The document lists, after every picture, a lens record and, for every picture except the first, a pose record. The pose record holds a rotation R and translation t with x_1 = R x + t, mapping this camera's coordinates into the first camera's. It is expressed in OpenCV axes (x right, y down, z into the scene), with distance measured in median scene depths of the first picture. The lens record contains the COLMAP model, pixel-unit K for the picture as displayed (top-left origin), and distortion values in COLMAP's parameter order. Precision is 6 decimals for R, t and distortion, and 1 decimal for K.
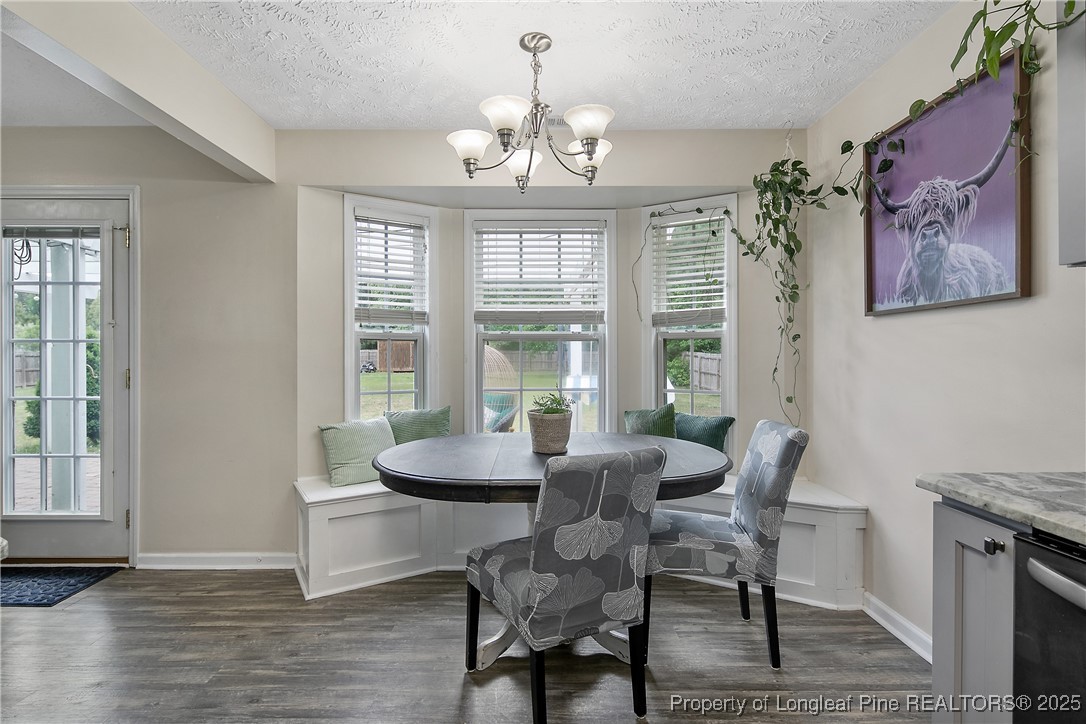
lens RADIAL K [[529.4, 0, 541.5], [0, 529.4, 358.5], [0, 0, 1]] dist [0.000679, -0.000404]
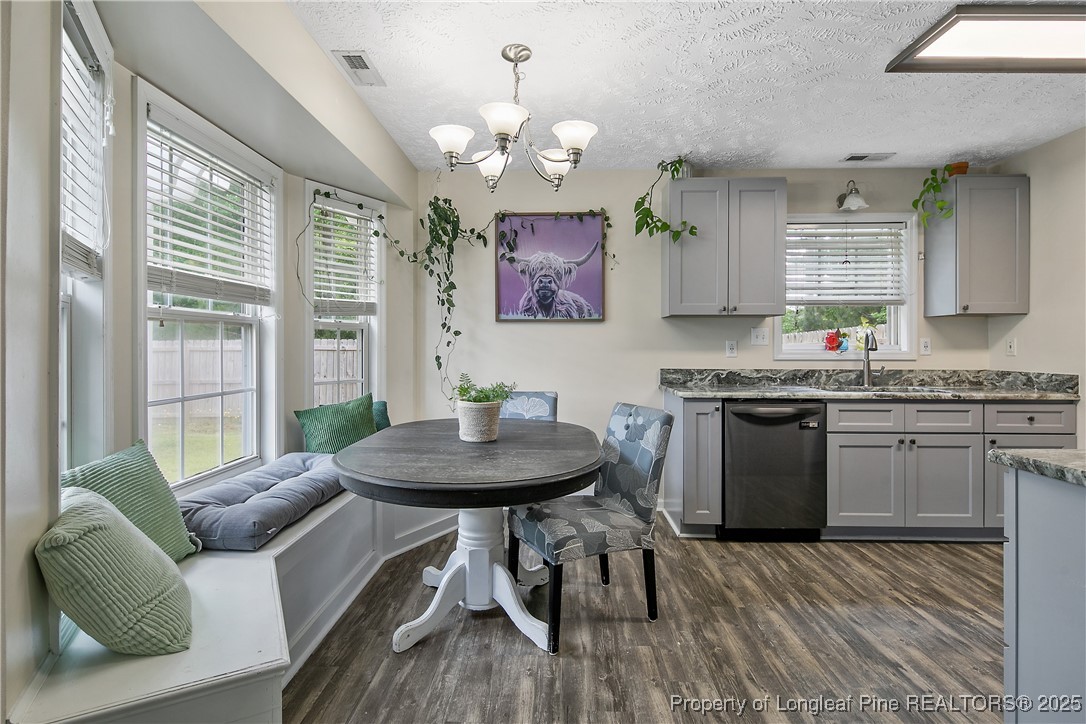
lens RADIAL K [[529.4, 0, 541.7], [0, 529.4, 343.0], [0, 0, 1]] dist [0.000679, -0.000404]
pose [[0.031897, 0.010202, 0.999439, -0.836621], [0.006401, 0.999925, -0.010411, 0.001081], [-0.999471, 0.006730, 0.031829, 0.709627]]
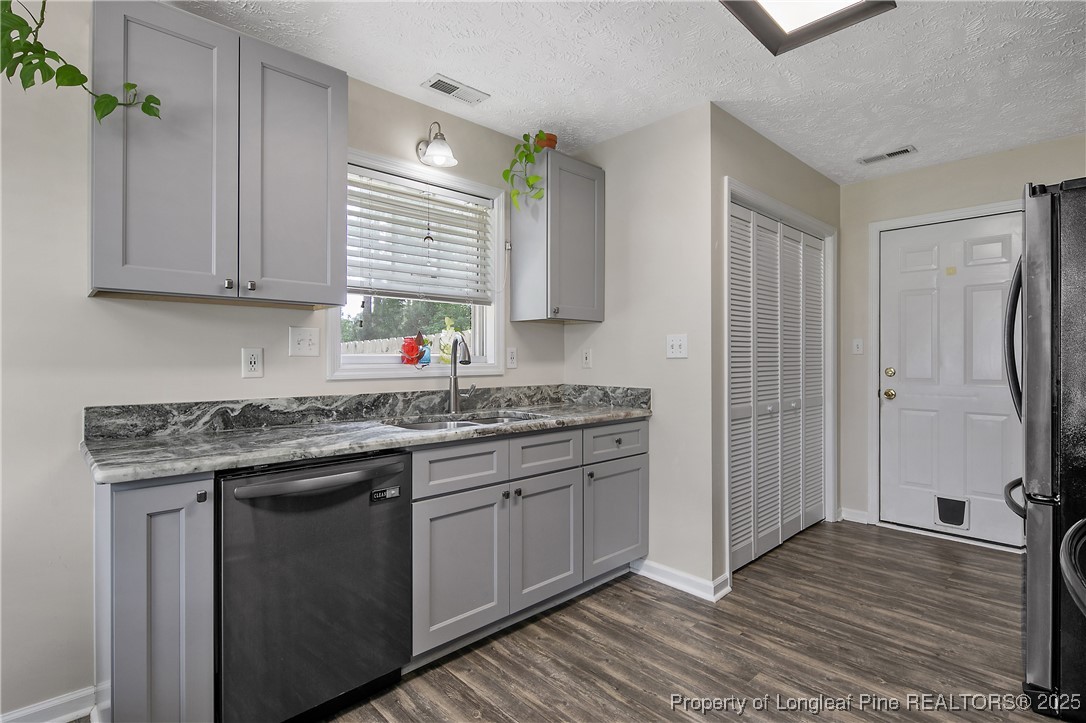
lens RADIAL K [[529.4, 0, 532.6], [0, 529.4, 358.2], [0, 0, 1]] dist [0.000679, -0.000404]
pose [[-0.676476, 0.003593, 0.736456, -0.284199], [0.009286, 0.999950, 0.003652, -0.000755], [-0.736406, 0.009310, -0.676476, 0.479775]]
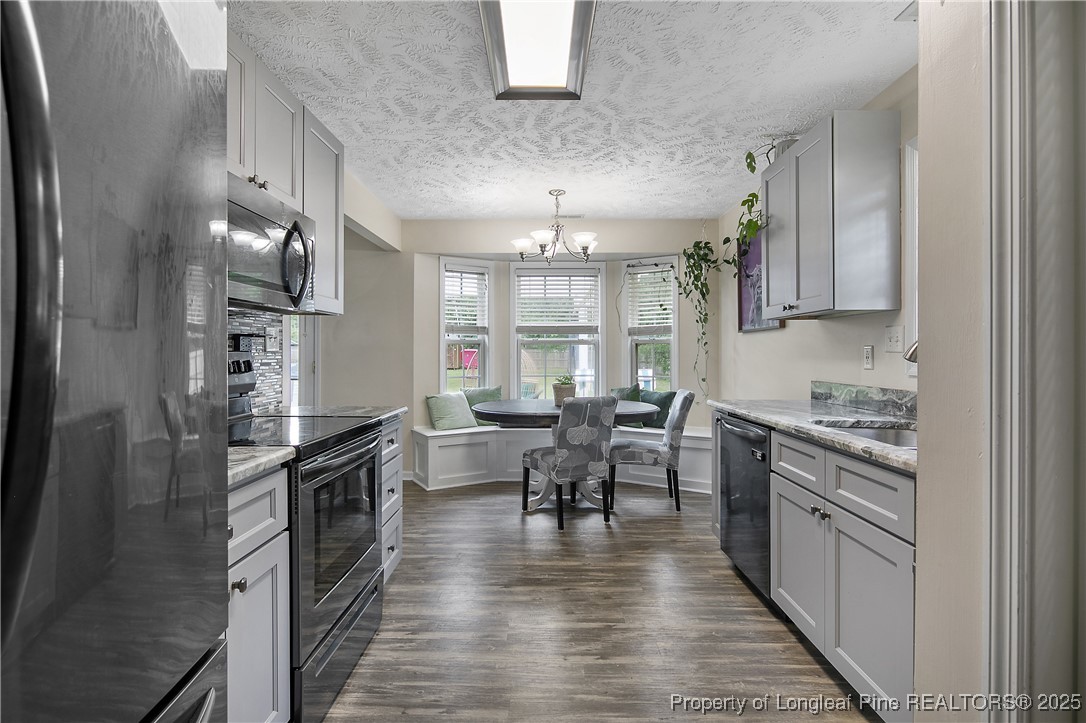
lens RADIAL K [[529.4, 0, 537.0], [0, 529.4, 353.6], [0, 0, 1]] dist [0.000679, -0.000404]
pose [[0.999545, 0.001723, -0.030113, -0.019856], [-0.001974, 0.999963, -0.008324, 0.007283], [0.030098, 0.008380, 0.999512, -0.724258]]
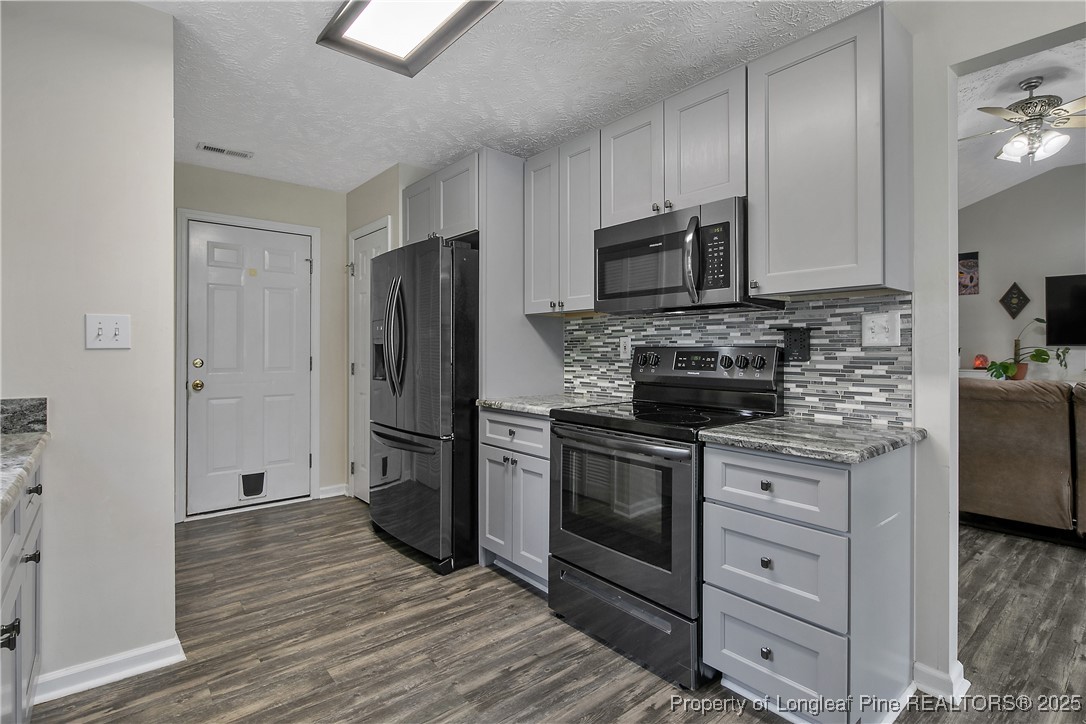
lens RADIAL K [[529.4, 0, 541.5], [0, 529.4, 350.5], [0, 0, 1]] dist [0.000679, -0.000404]
pose [[-0.774023, 0.004095, -0.633144, 0.267346], [-0.004036, 0.999927, 0.011401, -0.003637], [0.633145, 0.011380, -0.773950, 0.493464]]
